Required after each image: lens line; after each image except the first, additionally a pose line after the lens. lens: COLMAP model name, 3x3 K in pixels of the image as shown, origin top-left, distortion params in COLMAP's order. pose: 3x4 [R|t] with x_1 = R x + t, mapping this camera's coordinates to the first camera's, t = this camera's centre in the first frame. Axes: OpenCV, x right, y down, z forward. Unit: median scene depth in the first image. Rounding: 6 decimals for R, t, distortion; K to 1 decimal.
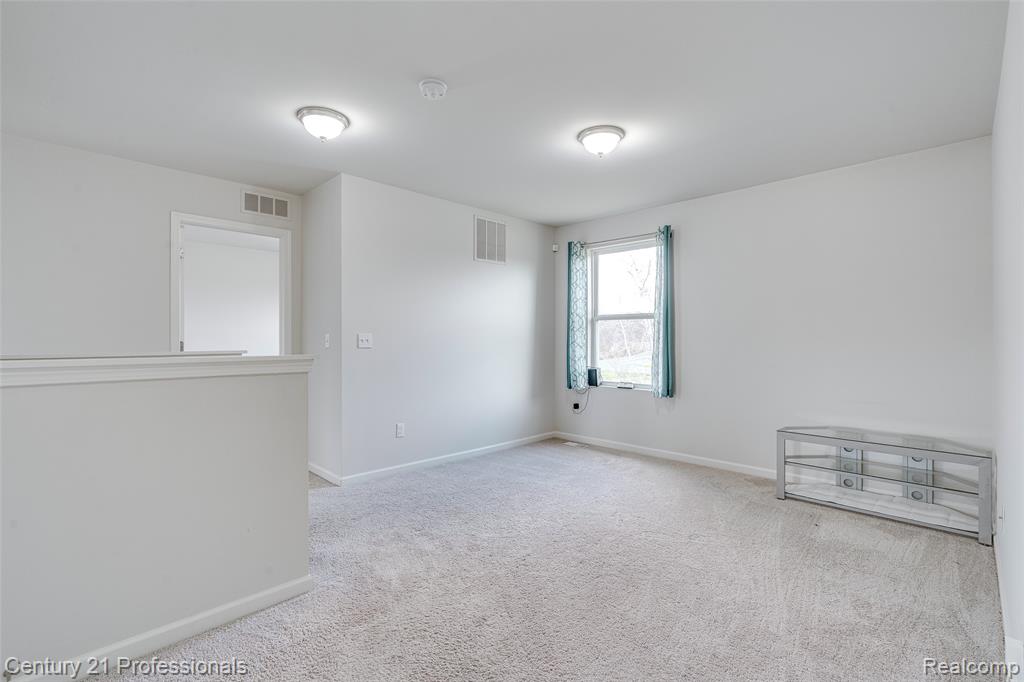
lens RADIAL K [[476.6, 0, 505.2], [0, 476.6, 335.0], [0, 0, 1]] dist [-0.002089, 0.000353]
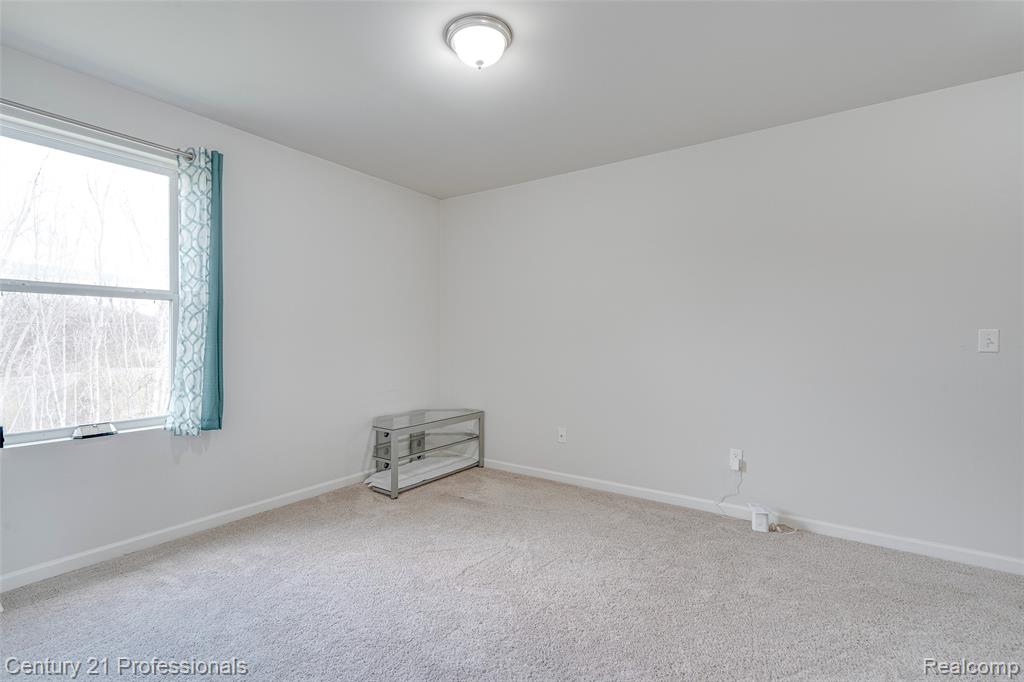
lens RADIAL K [[476.6, 0, 505.2], [0, 476.6, 335.0], [0, 0, 1]] dist [-0.002089, 0.000353]
pose [[-0.184658, -0.008447, 0.982767, -0.439888], [-0.023572, 0.999713, 0.004164, -0.006285], [-0.982520, -0.022397, -0.184804, 0.962051]]
